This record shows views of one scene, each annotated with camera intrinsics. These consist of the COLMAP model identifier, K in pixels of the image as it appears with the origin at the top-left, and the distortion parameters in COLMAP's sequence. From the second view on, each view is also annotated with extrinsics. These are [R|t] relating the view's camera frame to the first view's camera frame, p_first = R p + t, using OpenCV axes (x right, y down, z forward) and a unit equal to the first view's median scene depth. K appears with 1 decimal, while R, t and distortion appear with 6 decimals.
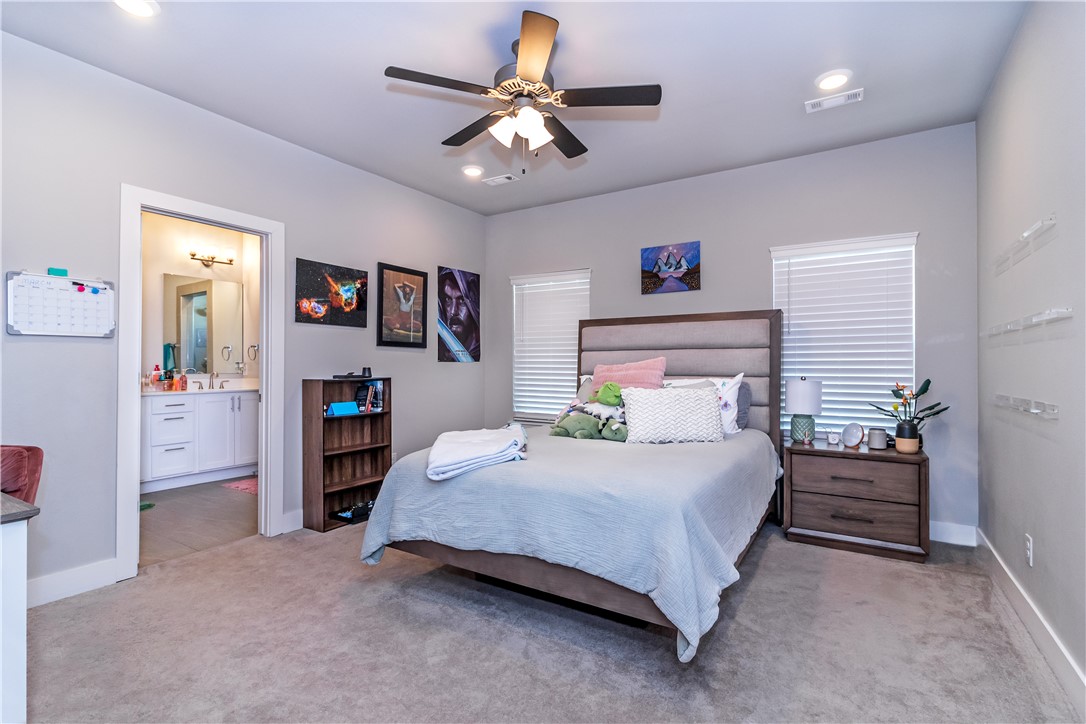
lens RADIAL K [[510.9, 0, 528.4], [0, 510.9, 362.4], [0, 0, 1]] dist [0.001051, 0.000360]
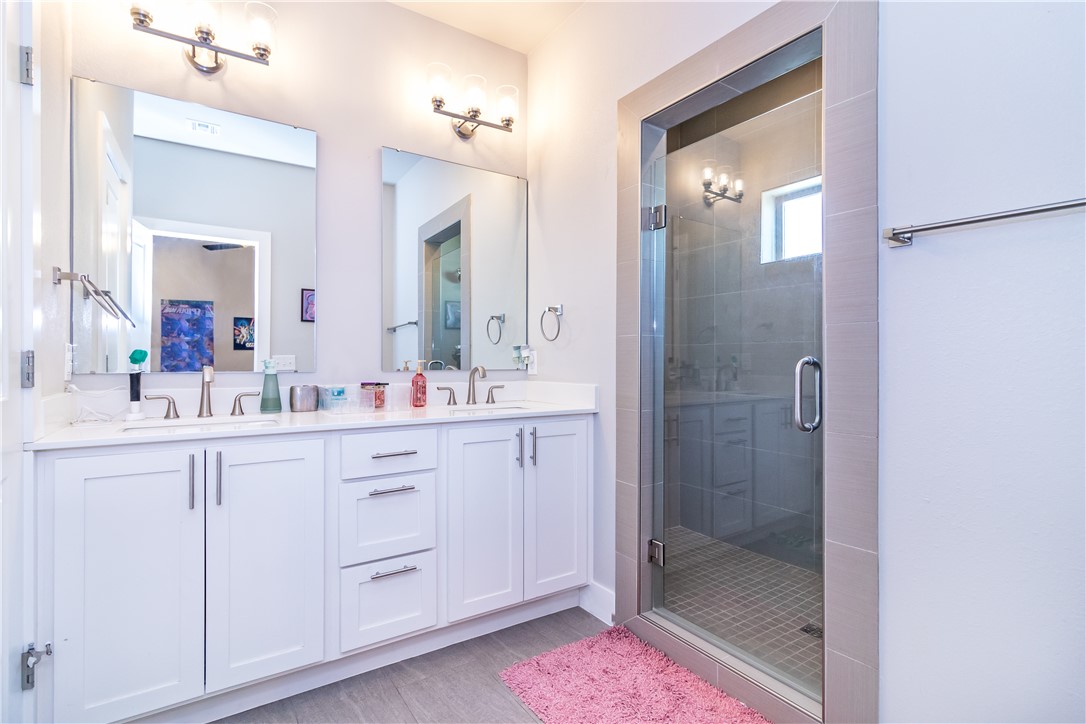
lens RADIAL K [[510.9, 0, 528.4], [0, 510.9, 362.4], [0, 0, 1]] dist [0.001051, 0.000360]
pose [[0.914129, 0.007605, -0.405353, -0.386687], [-0.003316, 0.999931, 0.011281, 0.009688], [0.405411, -0.008969, 0.914091, 0.599976]]
